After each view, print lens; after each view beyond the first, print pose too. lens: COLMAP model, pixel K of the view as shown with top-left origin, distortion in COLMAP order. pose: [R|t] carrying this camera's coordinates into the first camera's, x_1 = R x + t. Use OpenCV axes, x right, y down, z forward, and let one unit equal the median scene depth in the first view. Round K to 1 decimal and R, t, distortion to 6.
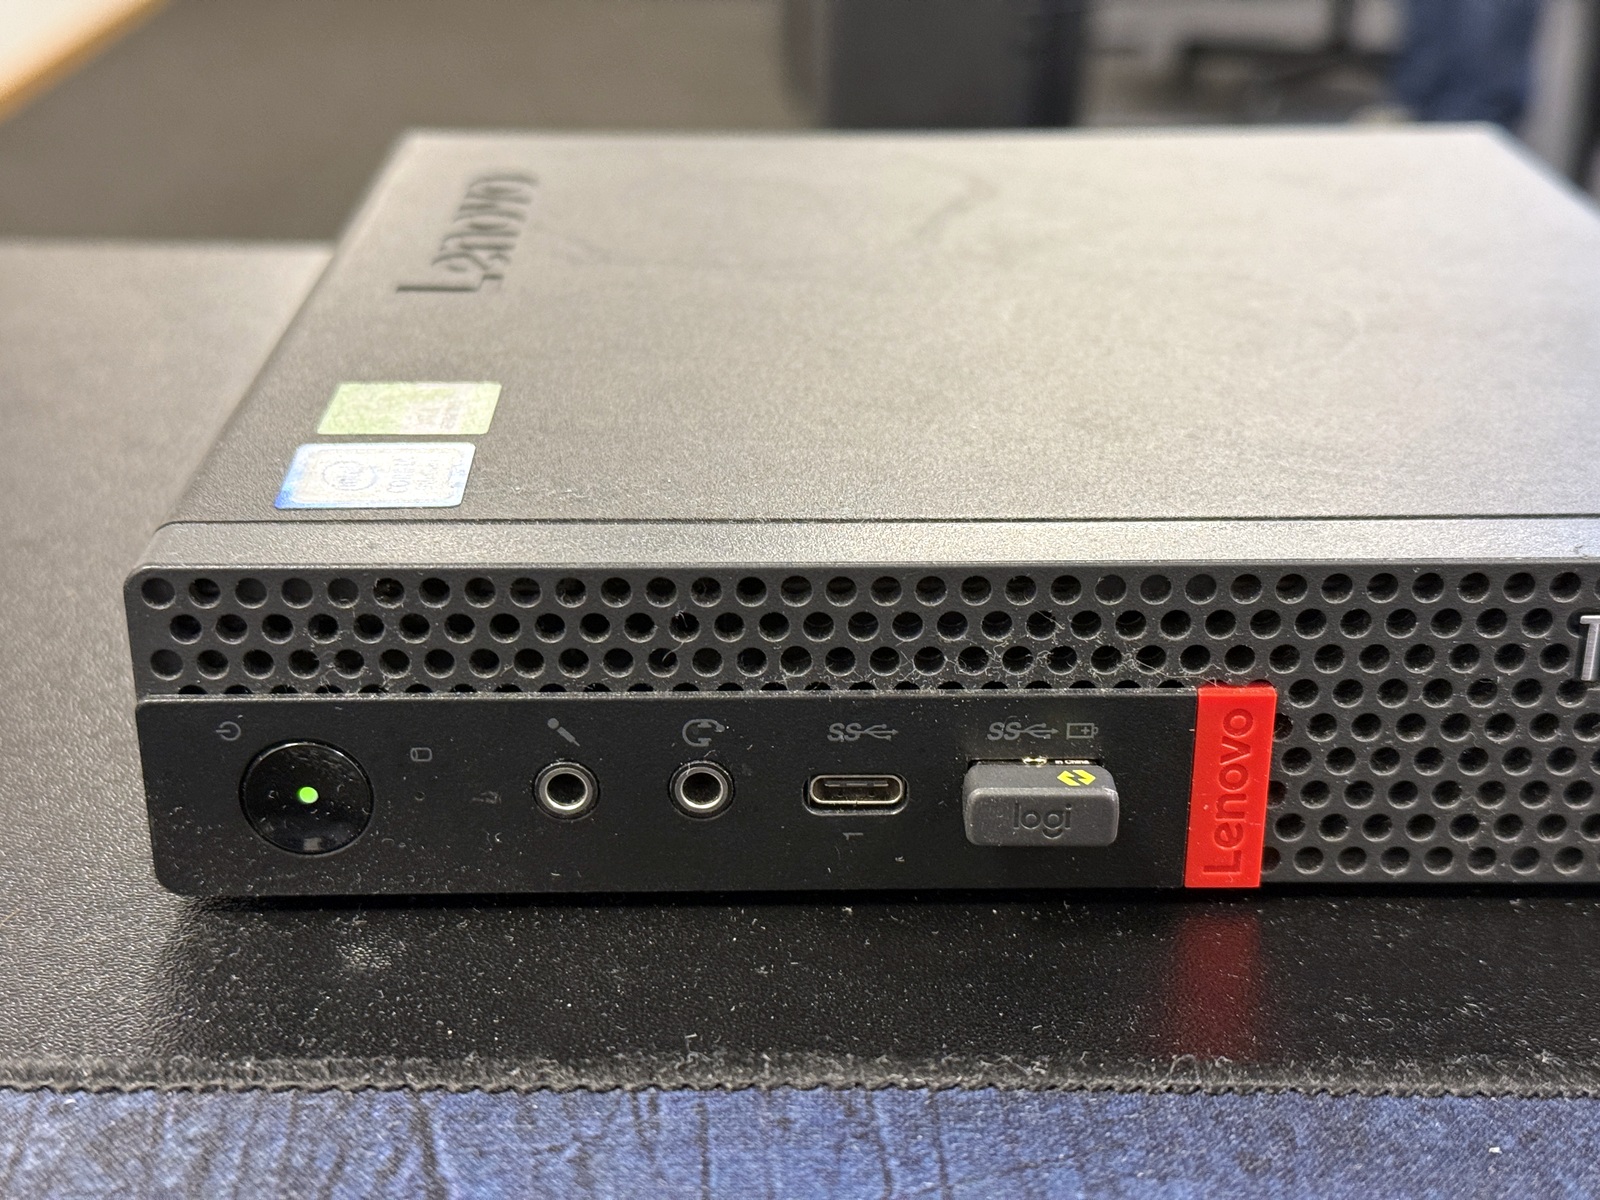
lens RADIAL K [[2269.7, 0, 798.7], [0, 2269.7, 601.1], [0, 0, 1]] dist [0.078808, 0.000000]
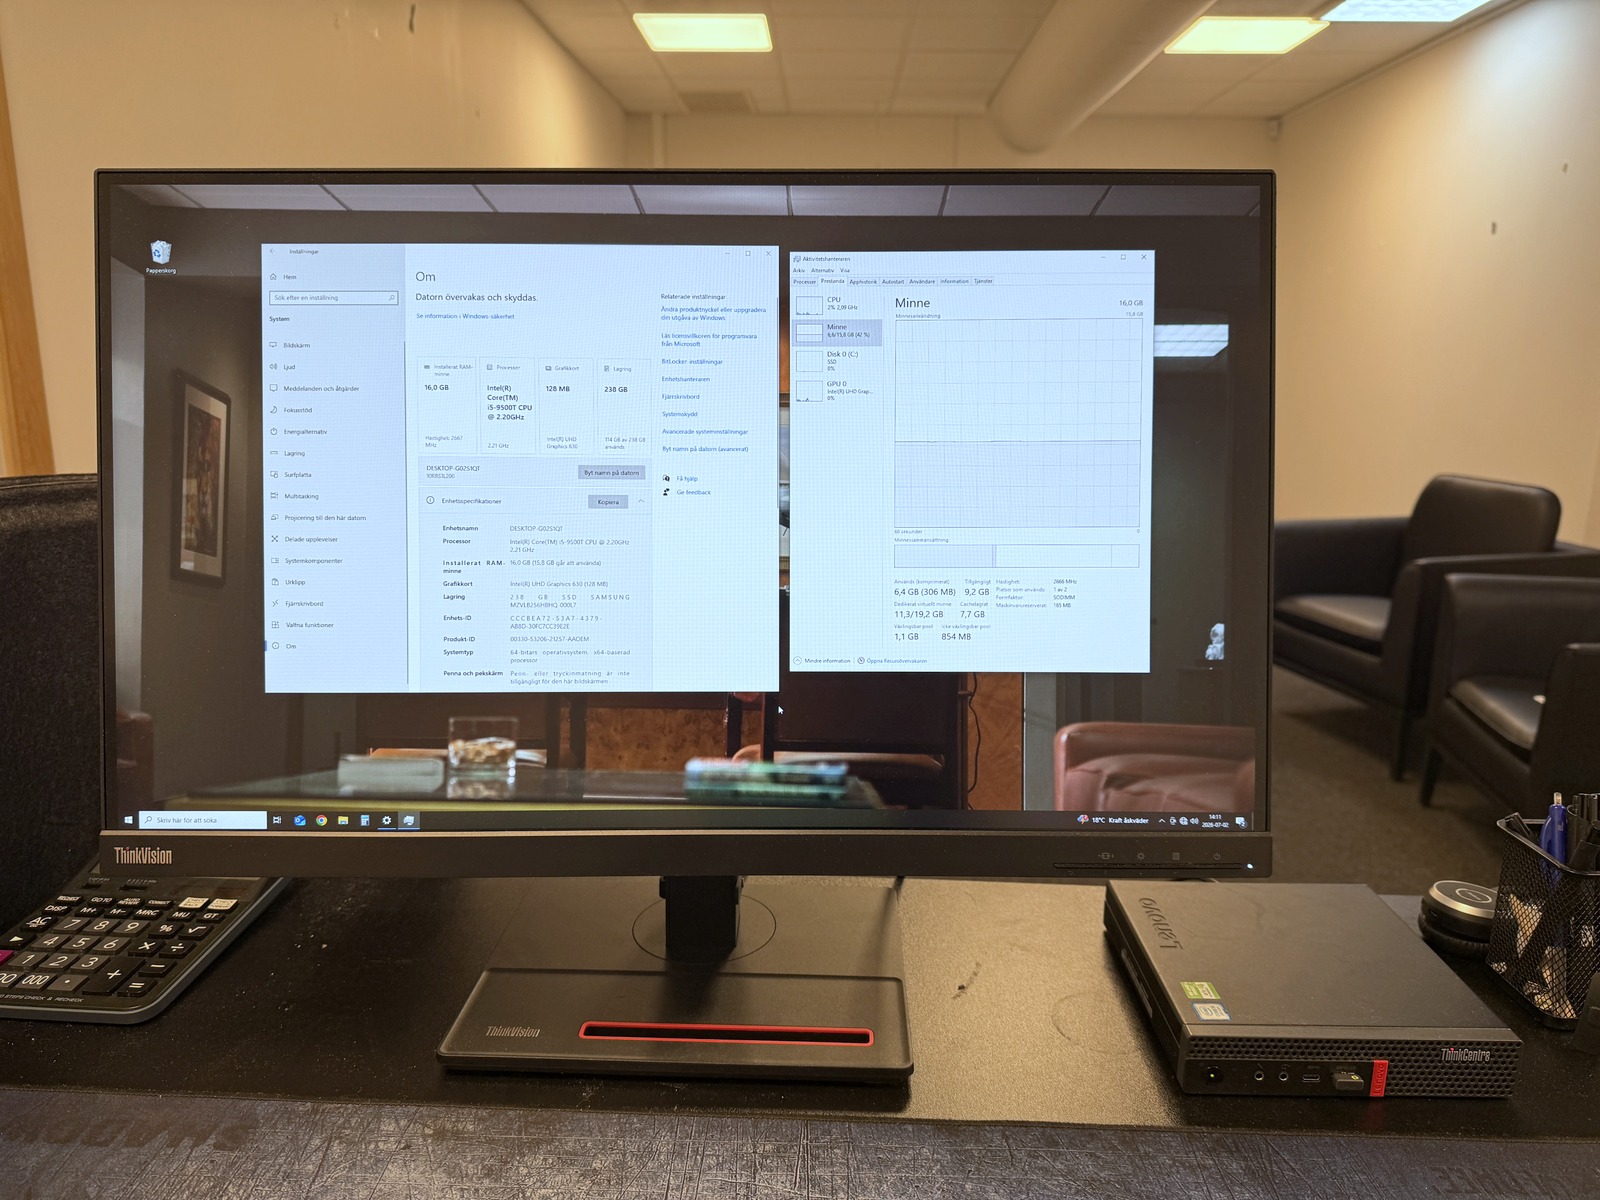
lens RADIAL K [[1160.8, 0, 822.4], [0, 1160.8, 604.8], [0, 0, 1]] dist [0.020036, -0.037774]
pose [[0.999606, 0.018400, -0.021211, -1.138951], [-0.021890, 0.983747, -0.178219, -0.523821], [0.017587, 0.178613, 0.983762, -2.035251]]
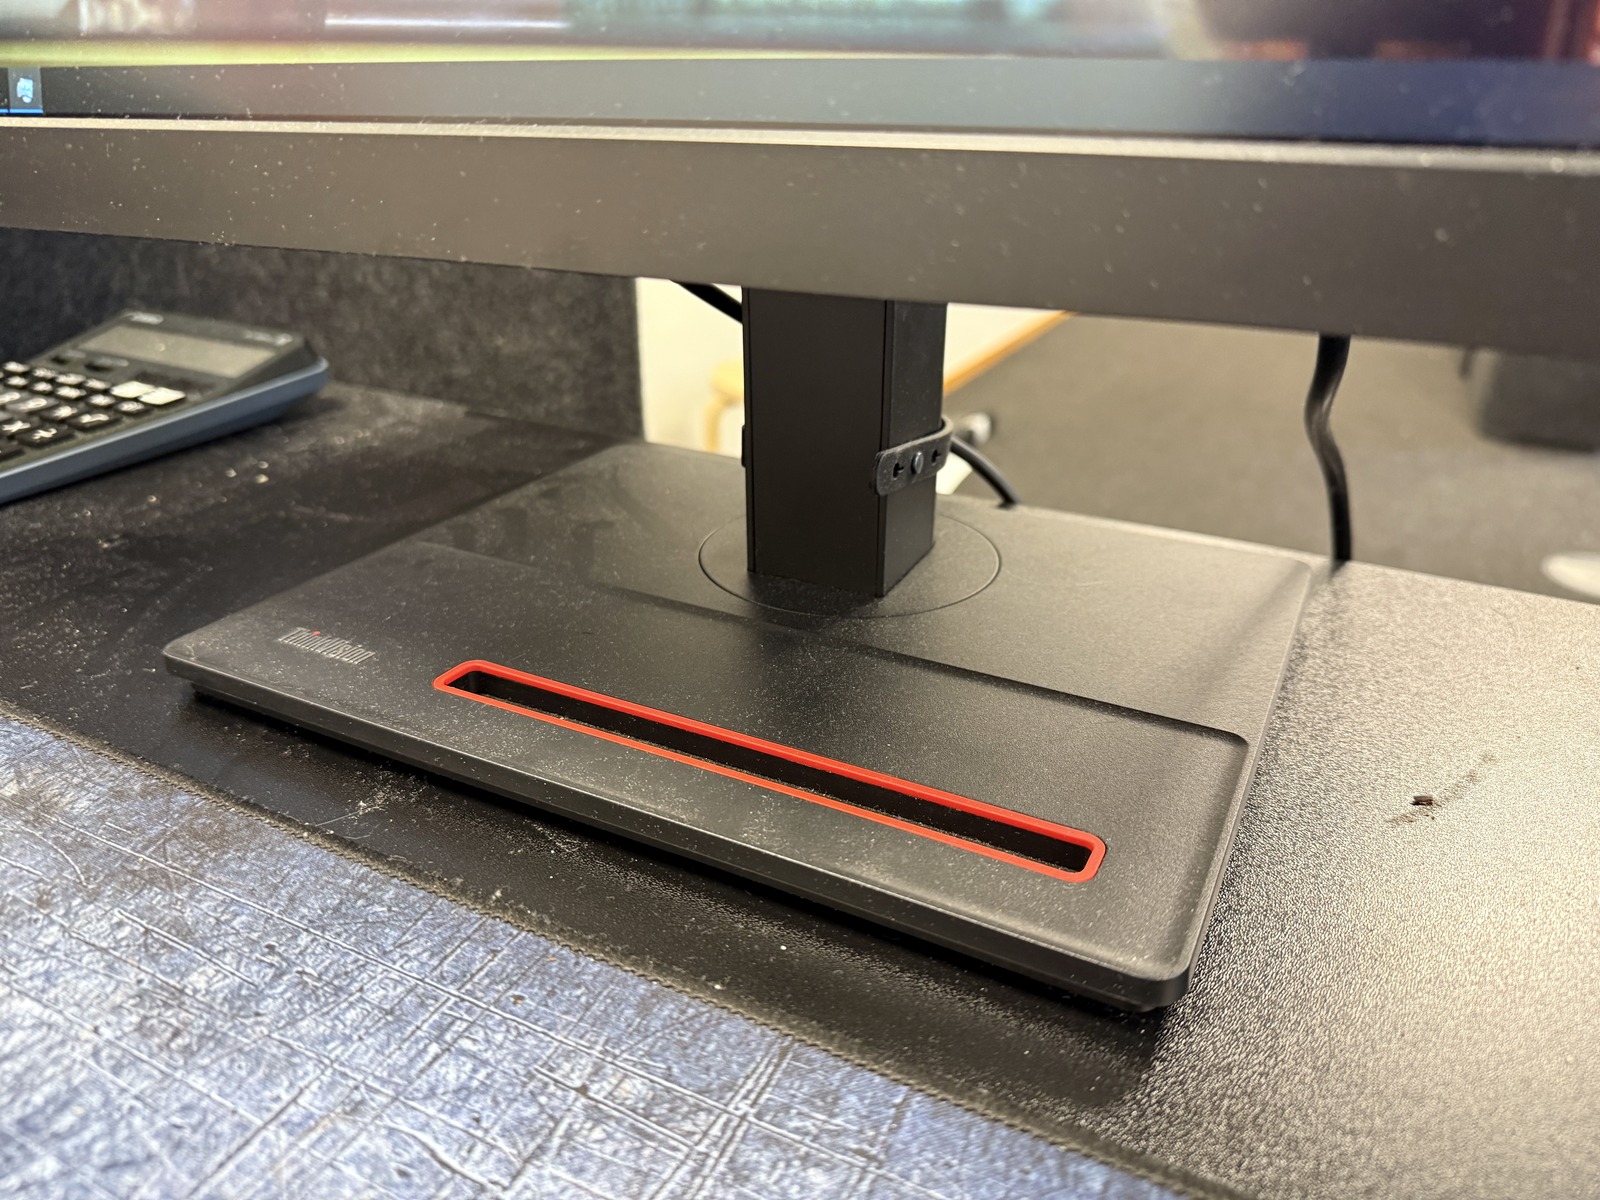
lens RADIAL K [[1160.8, 0, 790.6], [0, 1160.8, 623.9], [0, 0, 1]] dist [0.020036, -0.037774]
pose [[0.882599, 0.205244, -0.422959, -0.896948], [-0.187237, 0.978699, 0.084209, -0.207330], [0.431233, 0.004871, 0.902227, 0.068369]]
